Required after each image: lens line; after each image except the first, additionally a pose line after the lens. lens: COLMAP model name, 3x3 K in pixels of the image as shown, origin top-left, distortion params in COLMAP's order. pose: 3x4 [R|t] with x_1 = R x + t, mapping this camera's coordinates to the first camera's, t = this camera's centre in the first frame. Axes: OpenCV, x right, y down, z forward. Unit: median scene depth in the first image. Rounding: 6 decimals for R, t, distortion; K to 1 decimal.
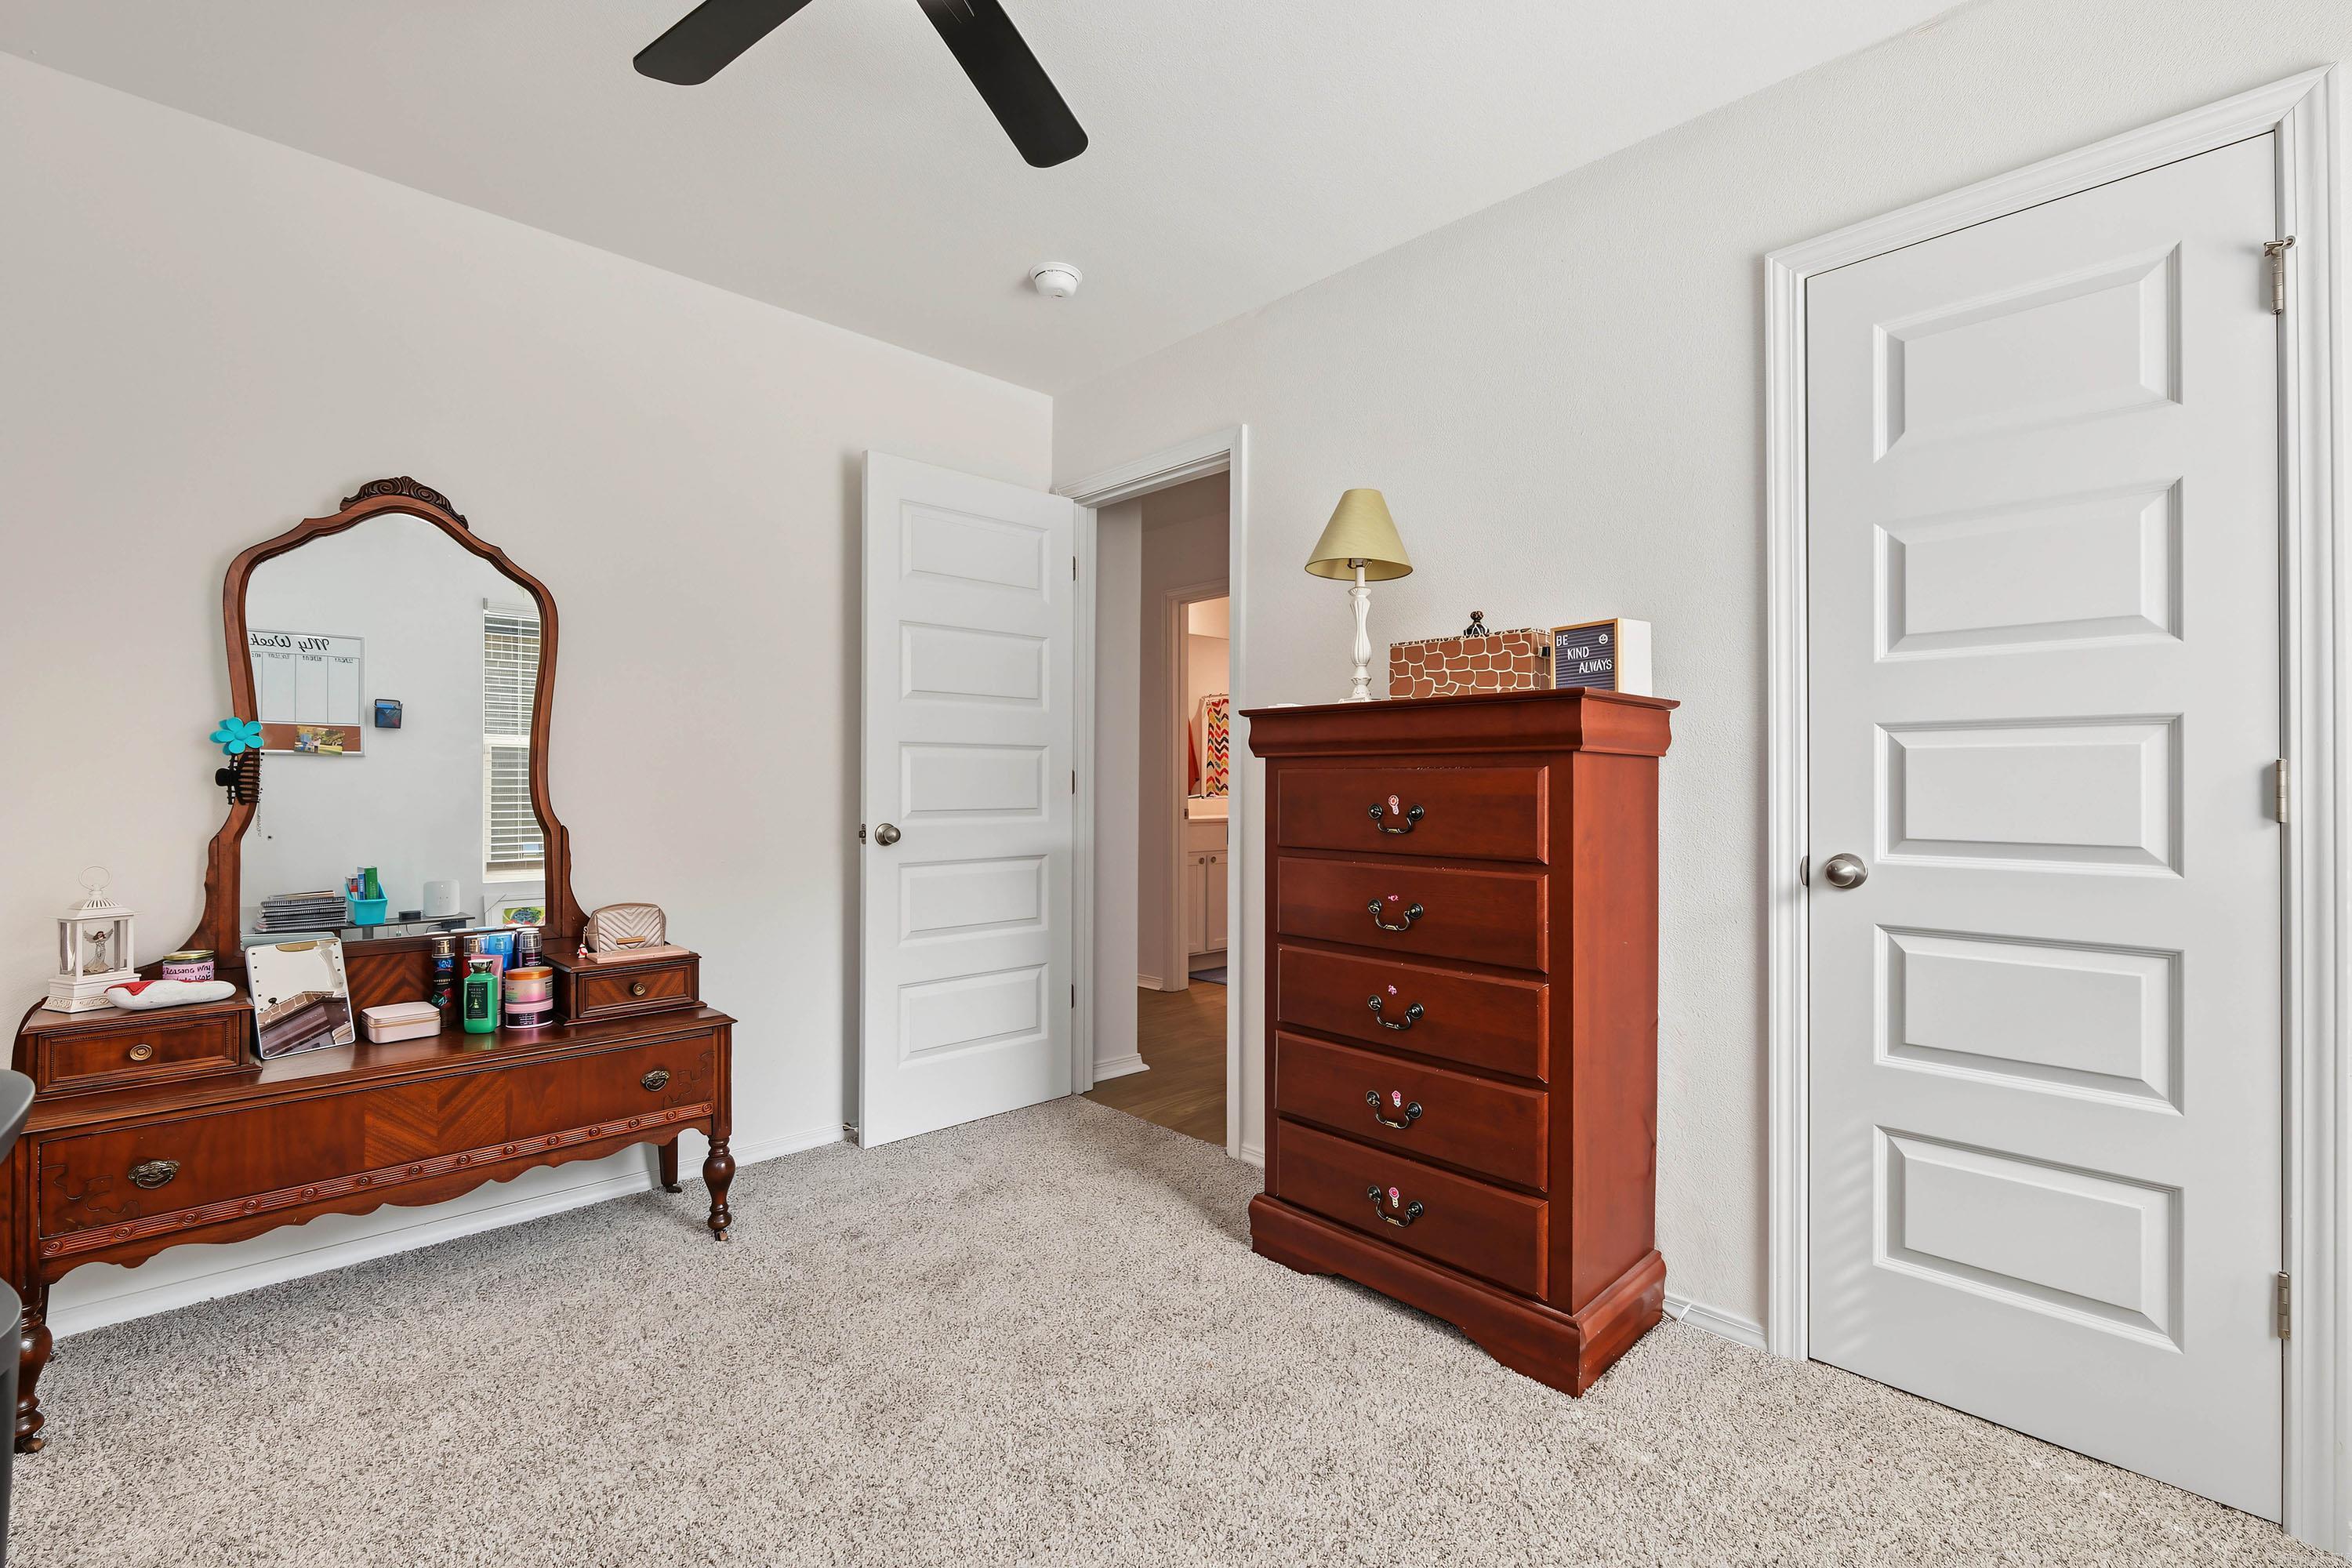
lens RADIAL K [[1029.0, 0, 1184.3], [0, 1029.0, 781.6], [0, 0, 1]] dist [-0.003652, -0.000200]
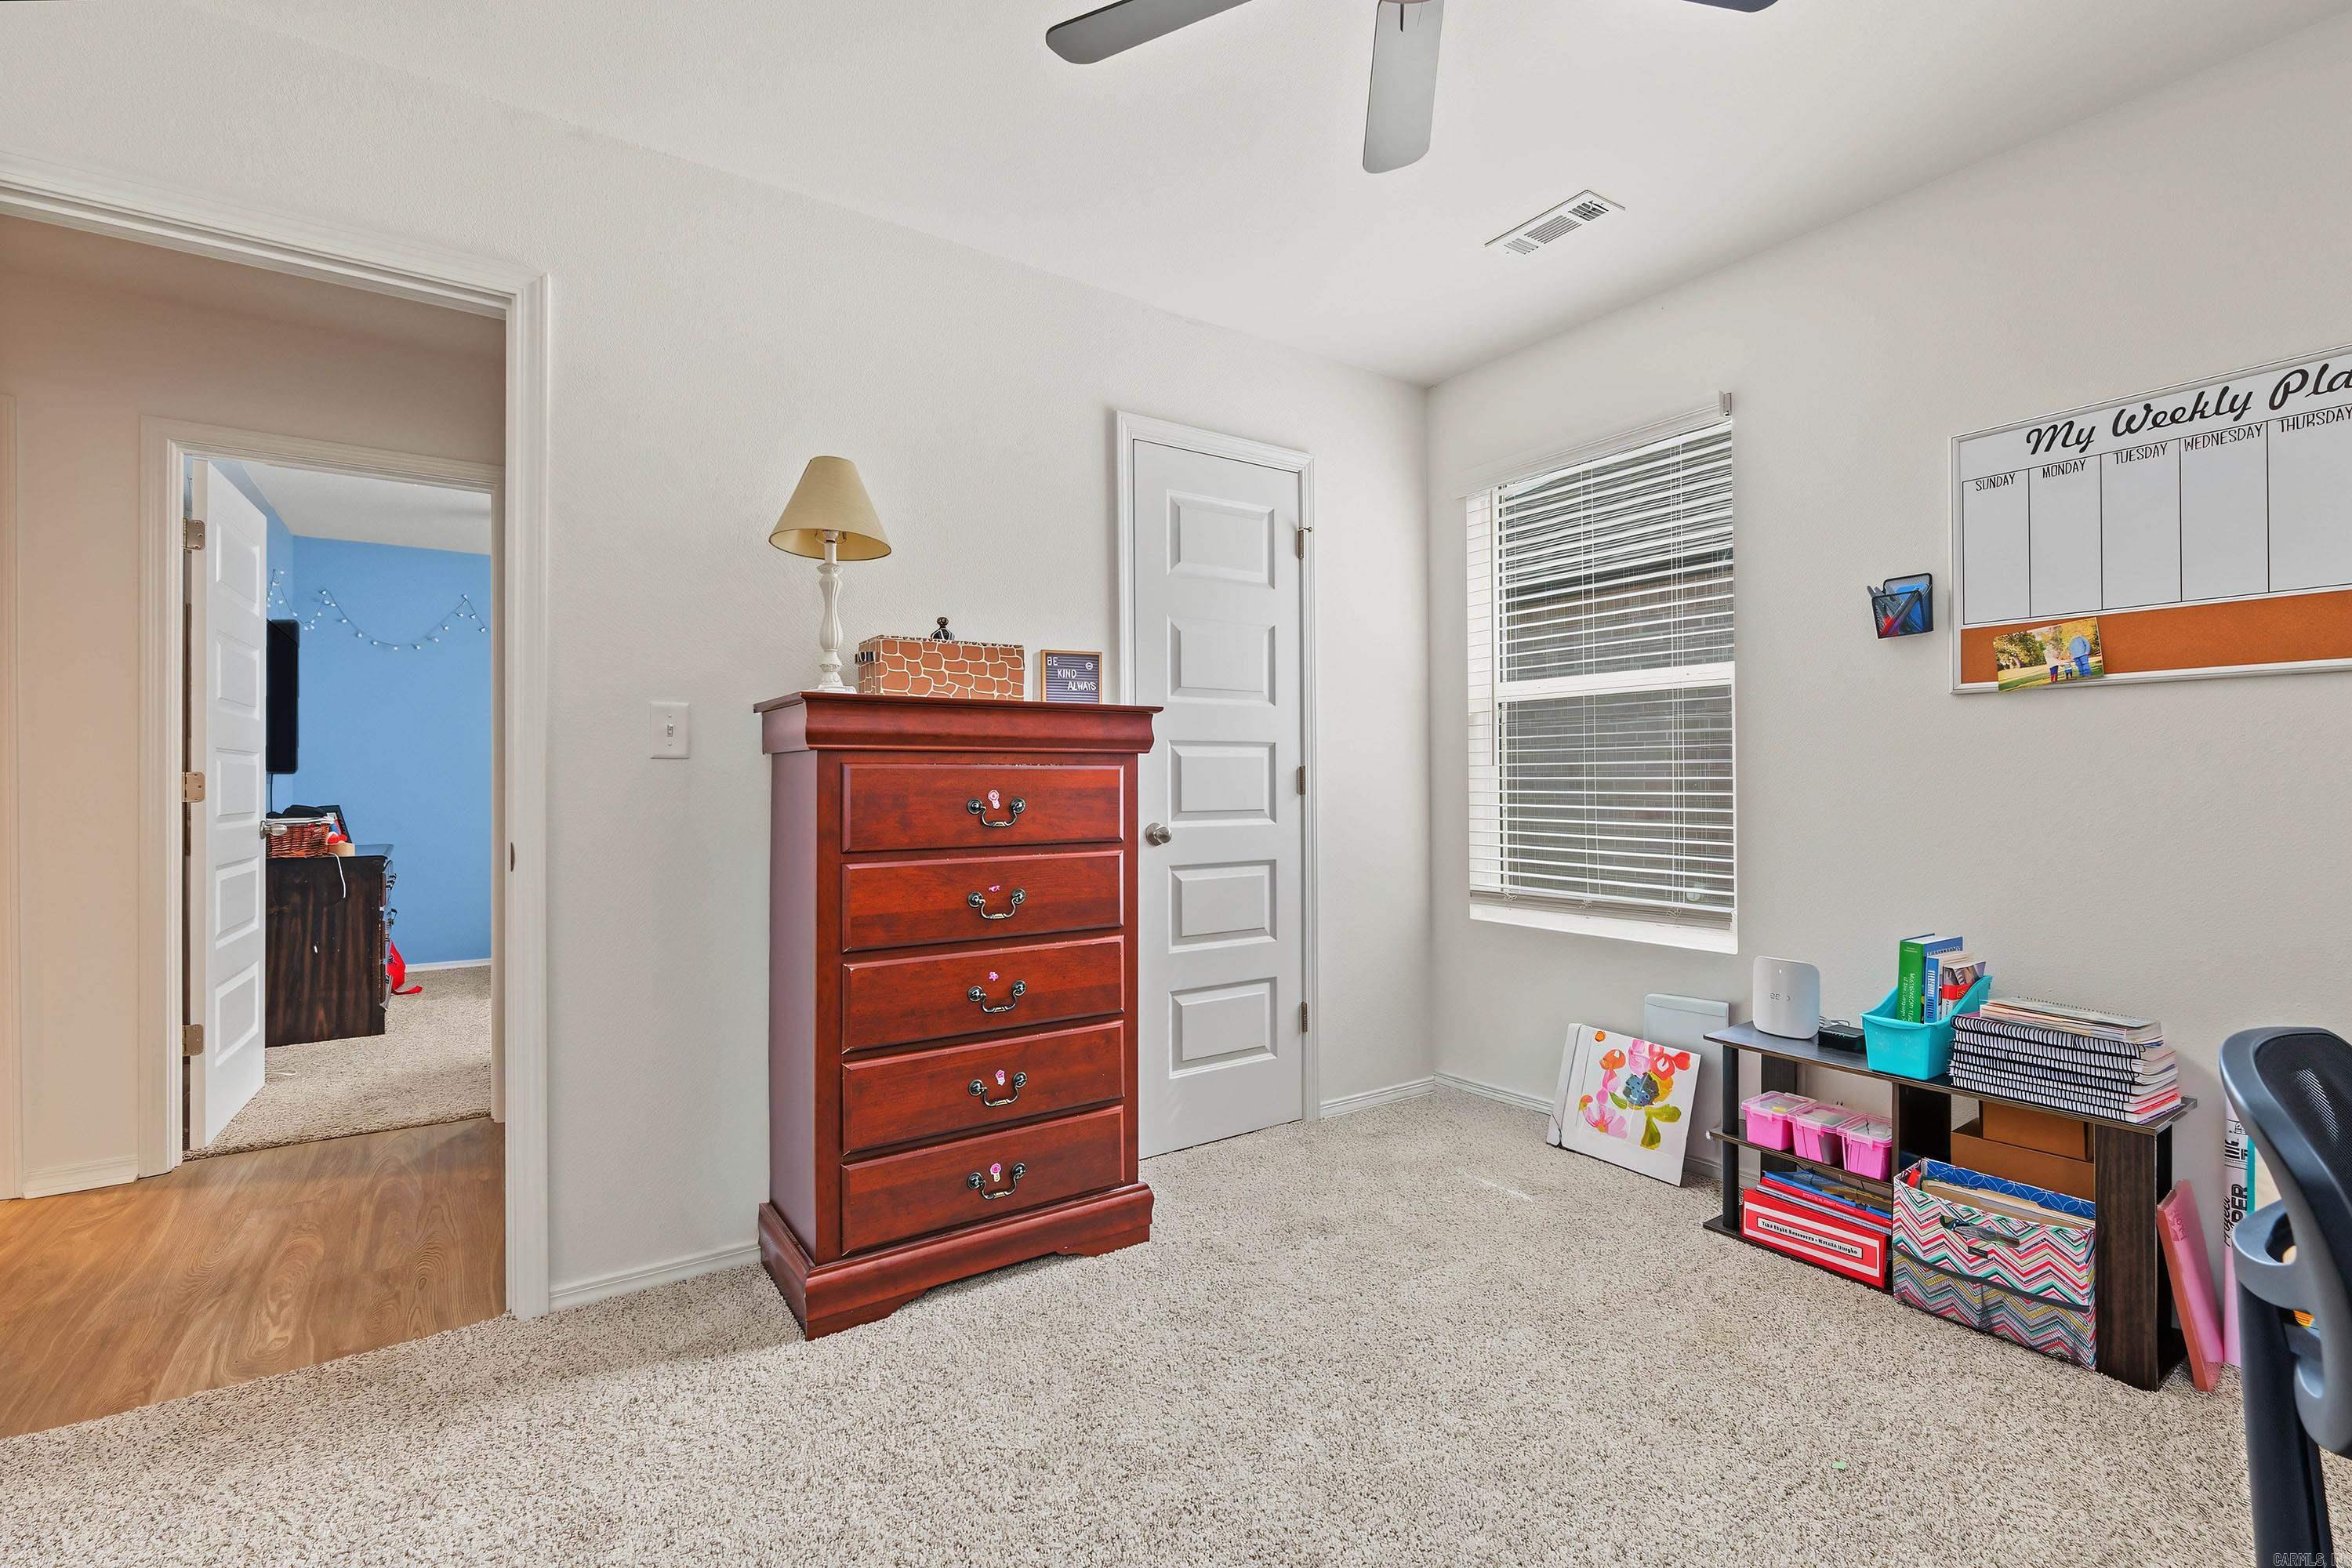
lens RADIAL K [[1029.0, 0, 1179.4], [0, 1029.0, 780.8], [0, 0, 1]] dist [-0.003652, -0.000200]
pose [[0.163882, -0.006316, 0.986460, -0.819336], [0.003461, 0.999977, 0.005827, -0.001924], [-0.986474, 0.002459, 0.163901, 0.657755]]
